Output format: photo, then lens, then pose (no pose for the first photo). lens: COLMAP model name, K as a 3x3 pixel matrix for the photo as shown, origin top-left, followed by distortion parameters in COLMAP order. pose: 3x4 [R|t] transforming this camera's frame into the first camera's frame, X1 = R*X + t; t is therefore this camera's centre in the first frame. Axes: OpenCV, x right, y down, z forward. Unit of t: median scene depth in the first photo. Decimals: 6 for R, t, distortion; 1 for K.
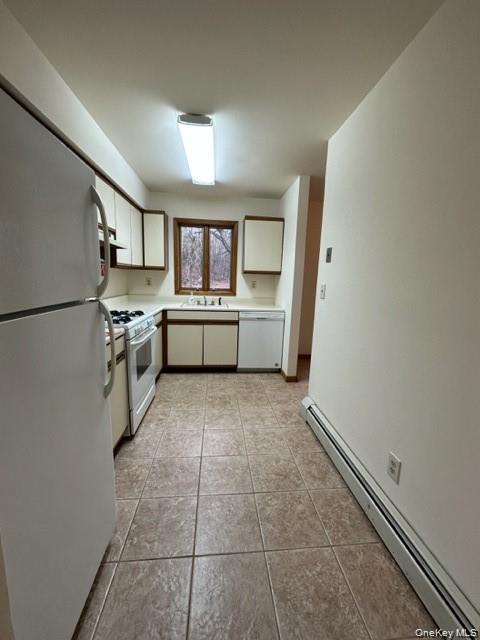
lens RADIAL K [[254.0, 0, 241.4], [0, 254.0, 318.1], [0, 0, 1]] dist [0.001800, -0.000072]
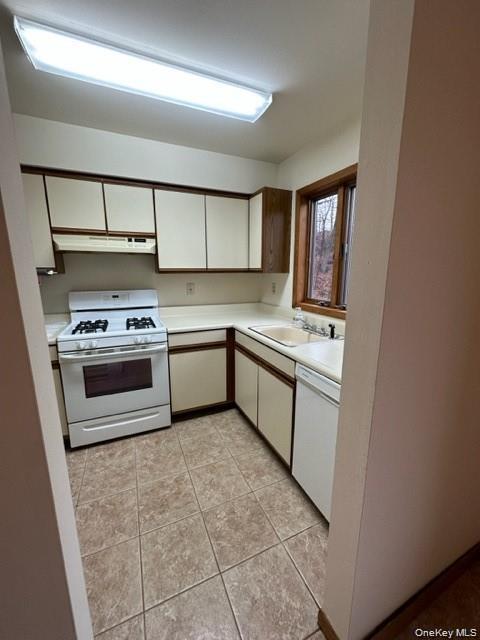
lens RADIAL K [[254.0, 0, 241.5], [0, 254.0, 320.3], [0, 0, 1]] dist [0.001800, -0.000072]
pose [[0.320665, 0.154859, -0.934448, 0.390102], [-0.143994, 0.983048, 0.113500, -0.142104], [0.936183, 0.098159, 0.337528, 0.781405]]
